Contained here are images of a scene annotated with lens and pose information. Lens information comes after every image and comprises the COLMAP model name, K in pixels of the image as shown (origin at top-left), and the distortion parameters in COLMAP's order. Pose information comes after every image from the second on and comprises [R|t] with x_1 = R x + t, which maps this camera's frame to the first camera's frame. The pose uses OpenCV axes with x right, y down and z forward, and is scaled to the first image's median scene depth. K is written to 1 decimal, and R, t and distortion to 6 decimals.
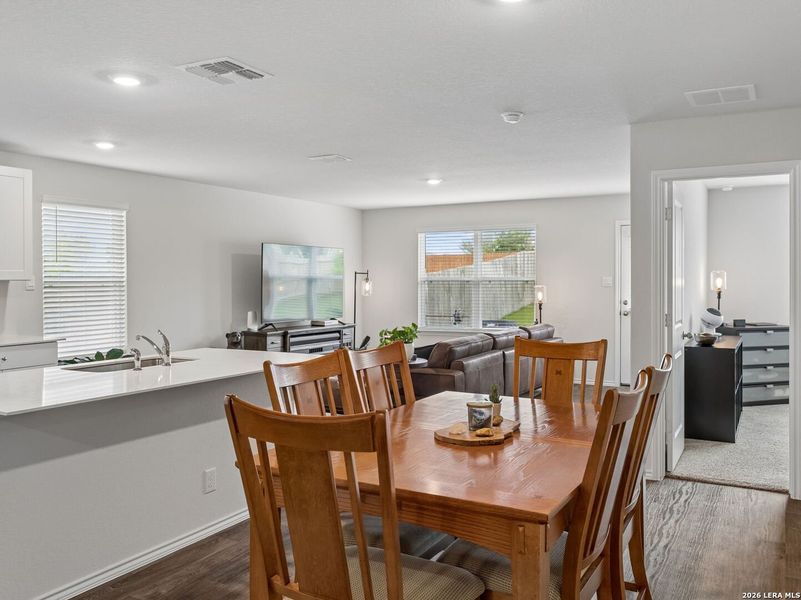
lens RADIAL K [[643.8, 0, 398.1], [0, 643.8, 284.8], [0, 0, 1]] dist [0.005961, -0.002334]
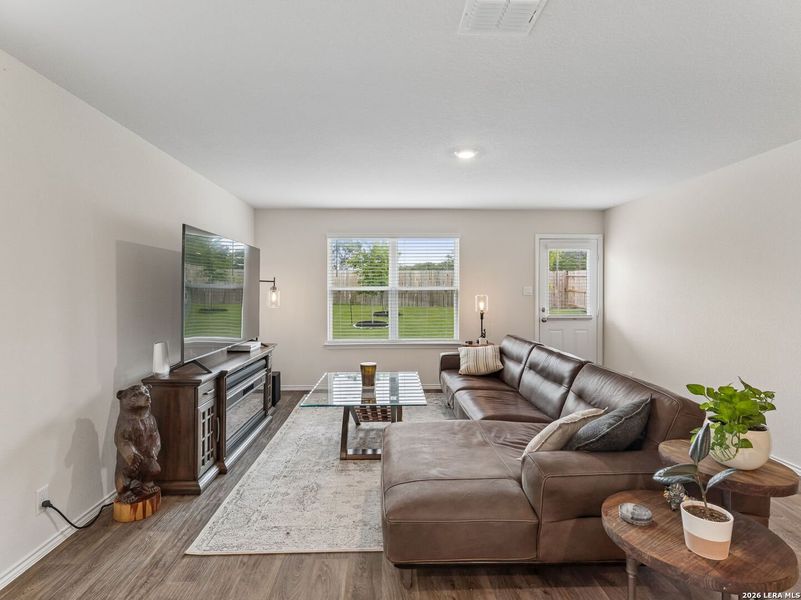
lens RADIAL K [[416.4, 0, 399.7], [0, 416.4, 295.7], [0, 0, 1]] dist [0.000936, 0.000261]
pose [[0.856493, -0.007218, 0.516109, -0.244861], [0.005647, 0.999973, 0.004613, -0.001125], [-0.516129, -0.001037, 0.856511, 0.596627]]
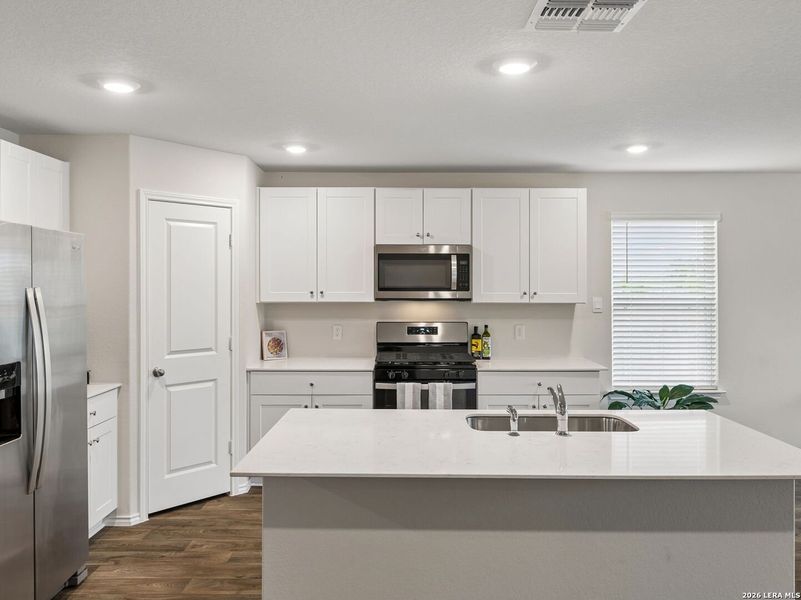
lens RADIAL K [[643.8, 0, 398.1], [0, 643.8, 284.8], [0, 0, 1]] dist [0.005961, -0.002334]
pose [[0.498014, -0.001502, -0.867167, 0.084010], [-0.010136, 0.999920, -0.007554, -0.017881], [0.867109, 0.012551, 0.497959, 0.201686]]
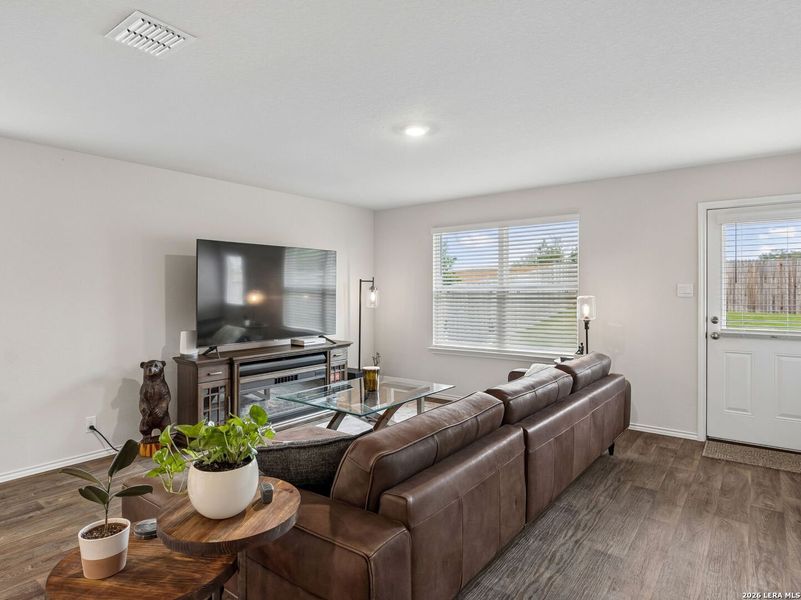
lens RADIAL K [[455.2, 0, 400.5], [0, 455.2, 300.0], [0, 0, 1]] dist [-0.002174, 0.000606]
pose [[0.989945, 0.000421, -0.141451, 0.098190], [0.001652, 0.999893, 0.014539, -0.002302], [0.141442, -0.014627, 0.989838, 0.530764]]
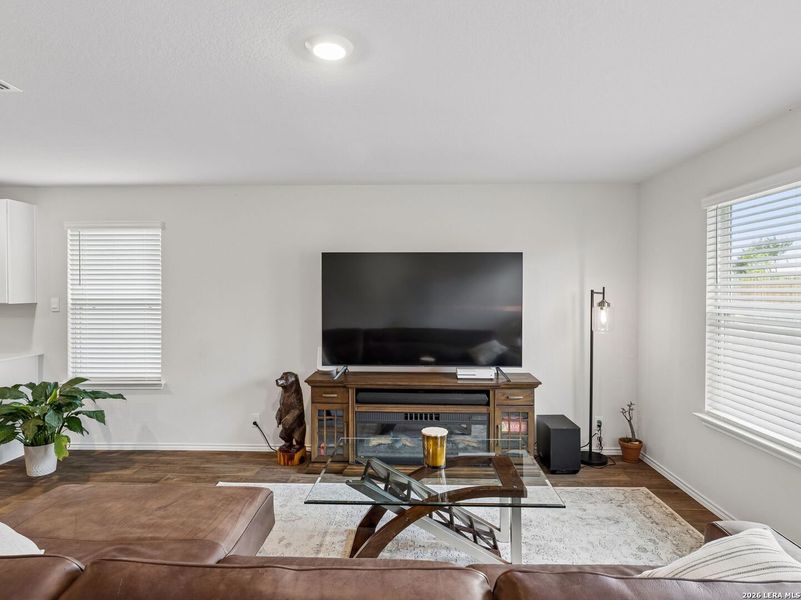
lens RADIAL K [[455.2, 0, 400.5], [0, 455.2, 300.0], [0, 0, 1]] dist [-0.002174, 0.000606]
pose [[0.480129, 0.018035, -0.877012, 0.281760], [-0.007996, 0.999837, 0.016183, -0.022116], [0.877161, -0.000757, 0.480195, 0.859916]]
